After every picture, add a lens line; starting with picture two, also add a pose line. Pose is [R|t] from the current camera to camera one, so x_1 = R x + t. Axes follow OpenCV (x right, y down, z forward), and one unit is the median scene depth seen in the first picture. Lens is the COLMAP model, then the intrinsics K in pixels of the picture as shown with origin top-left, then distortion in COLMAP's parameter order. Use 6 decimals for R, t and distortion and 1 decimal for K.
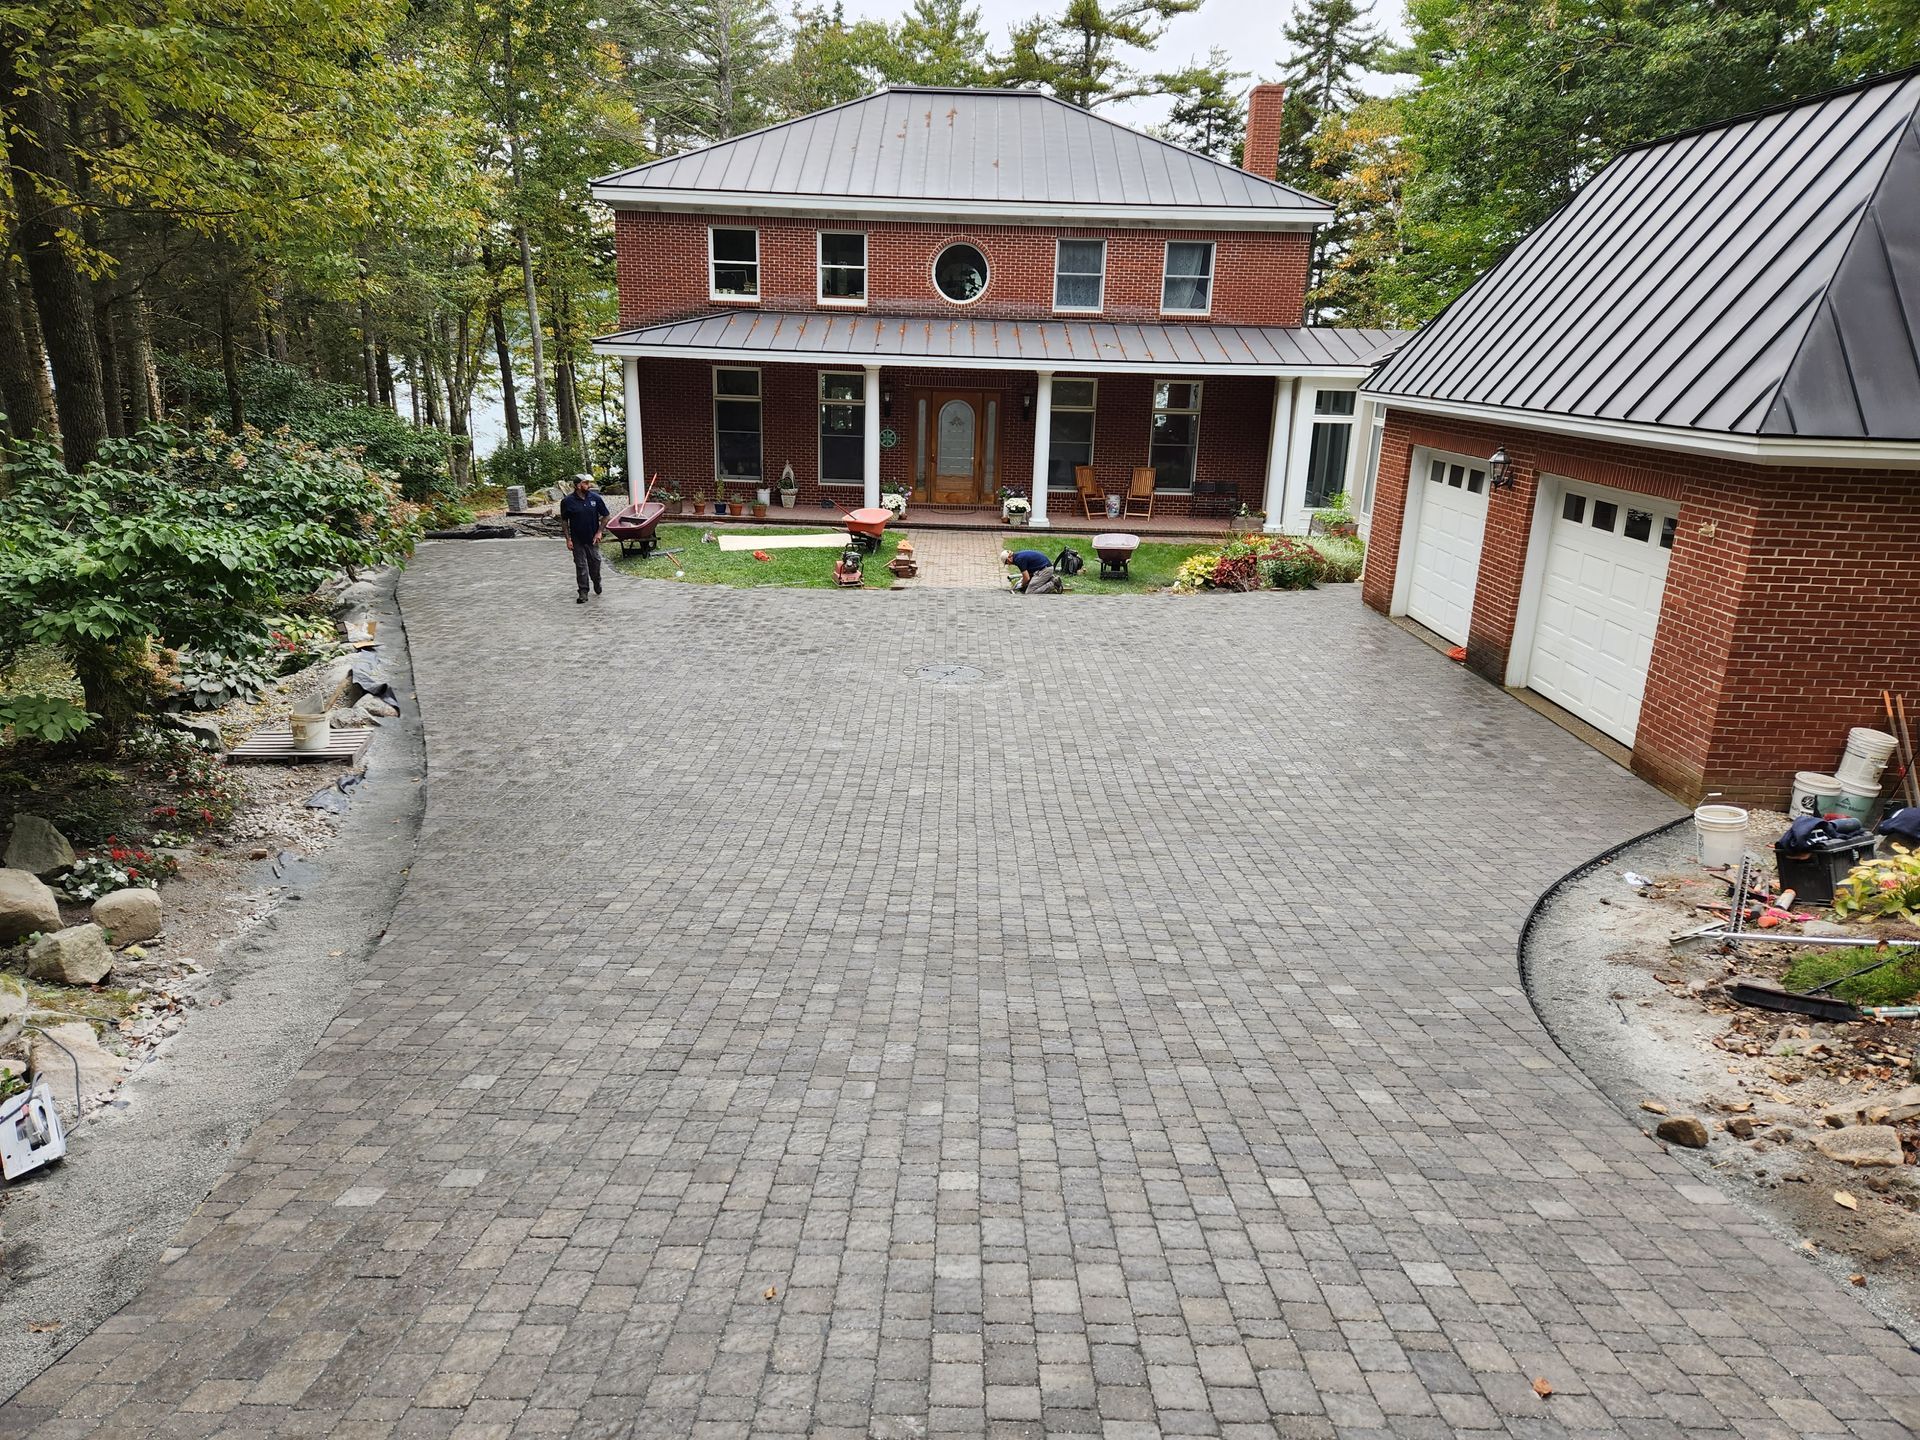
lens RADIAL K [[1266.9, 0, 960.0], [0, 1266.9, 720.0], [0, 0, 1]] dist [0.097598, -0.078491]
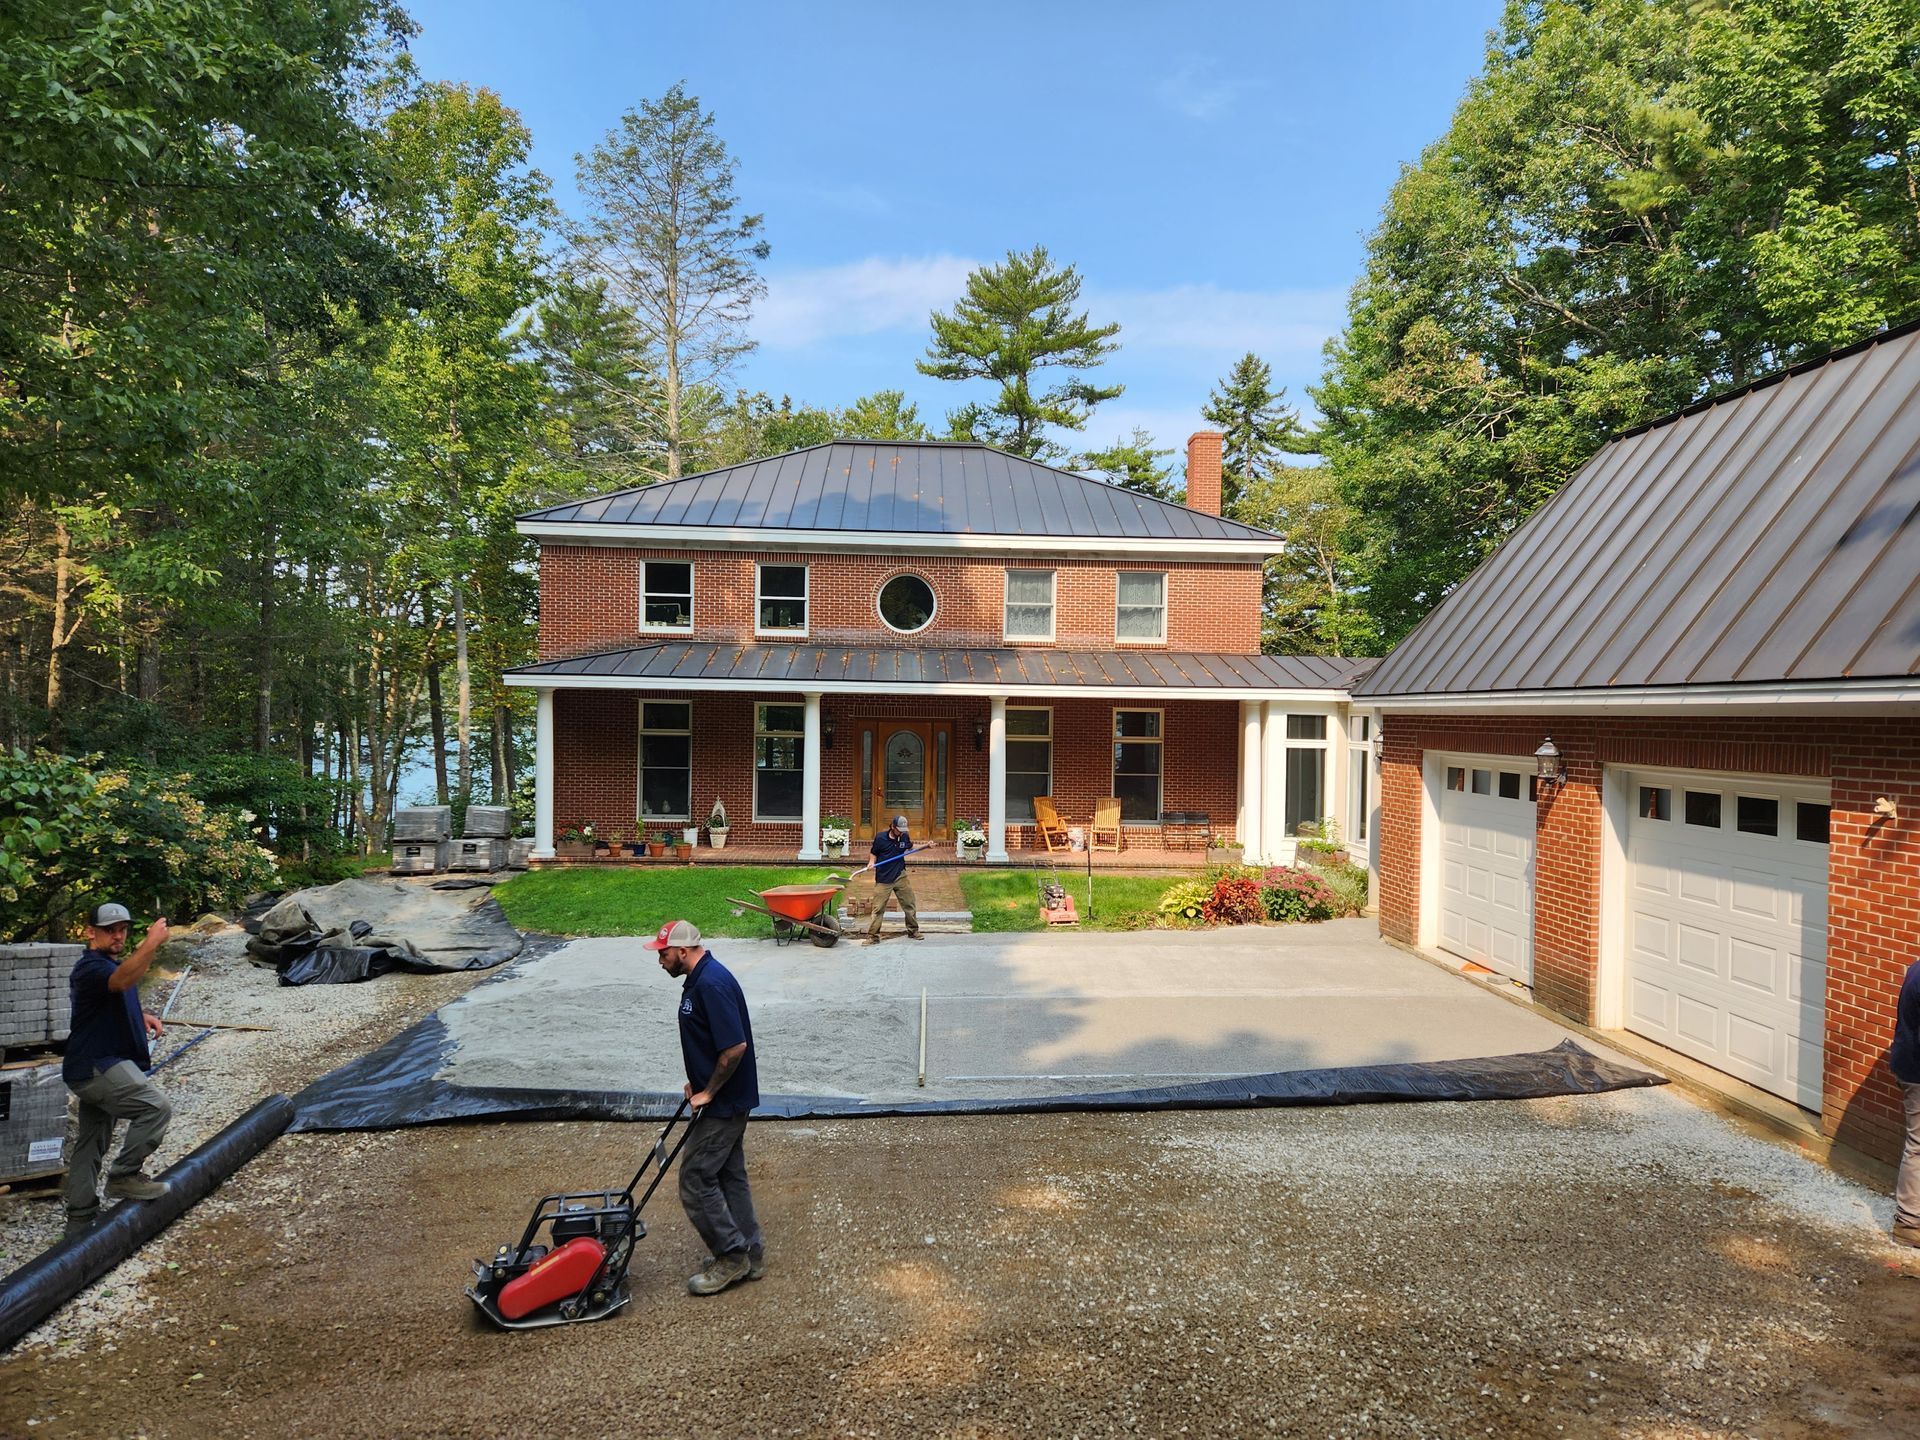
lens RADIAL K [[1266.9, 0, 960.0], [0, 1266.9, 720.0], [0, 0, 1]] dist [0.097598, -0.078491]
pose [[0.998947, -0.016732, 0.042718, -0.001093], [0.028003, 0.959927, -0.278848, 0.001302], [-0.036340, 0.279751, 0.959385, 0.109622]]
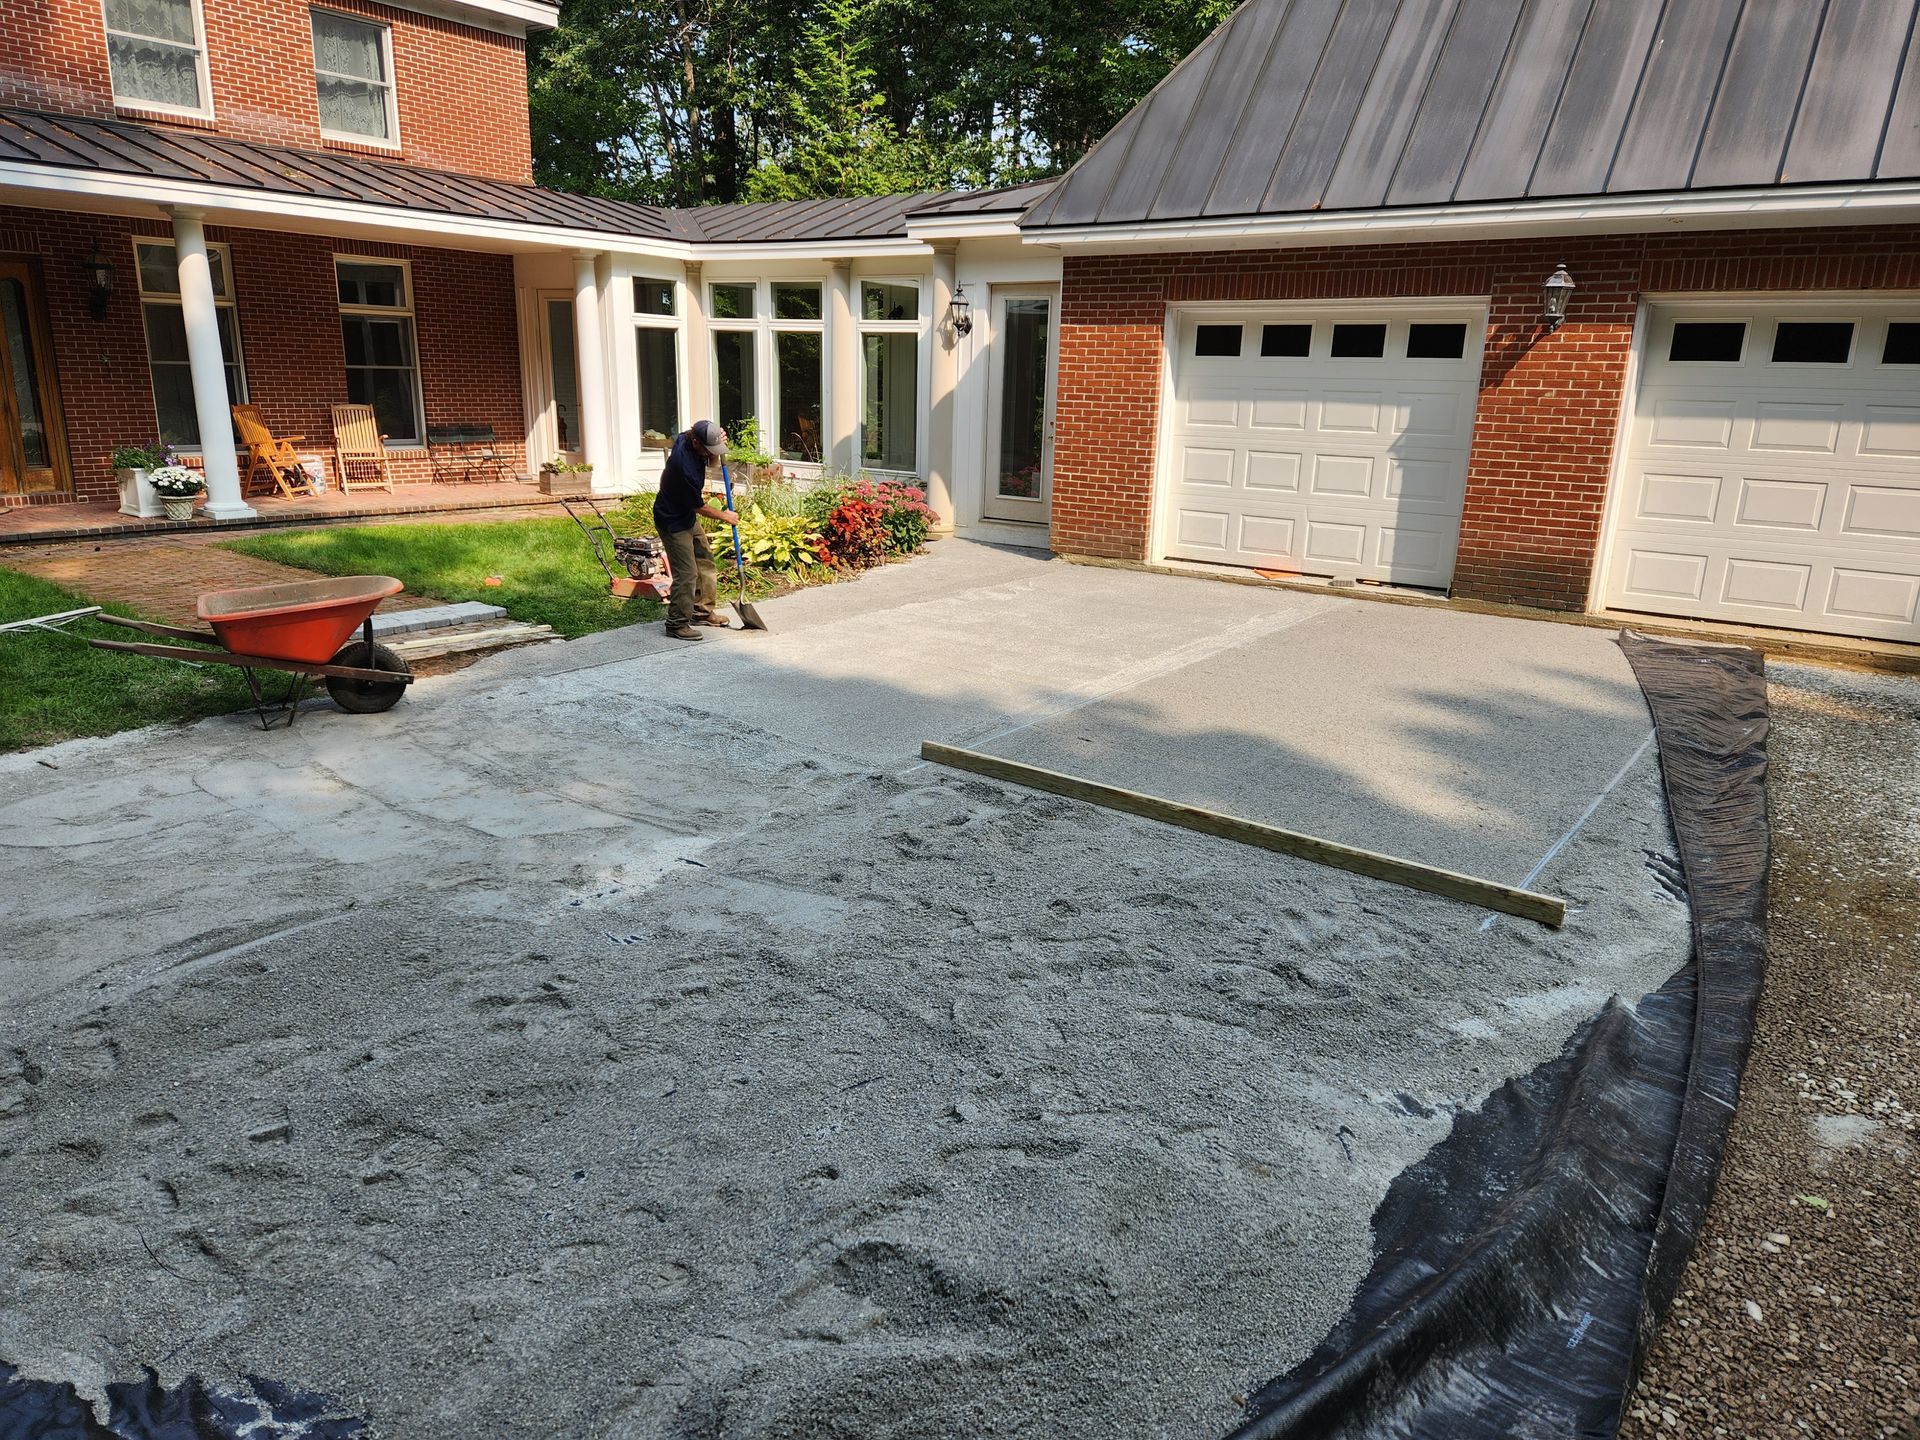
lens RADIAL K [[1266.9, 0, 960.0], [0, 1266.9, 720.0], [0, 0, 1]] dist [0.097598, -0.078491]
pose [[0.609894, -0.232490, 0.757613, -0.176241], [0.223890, 0.967603, 0.116694, -0.066846], [-0.760199, 0.098451, 0.642187, 0.434875]]
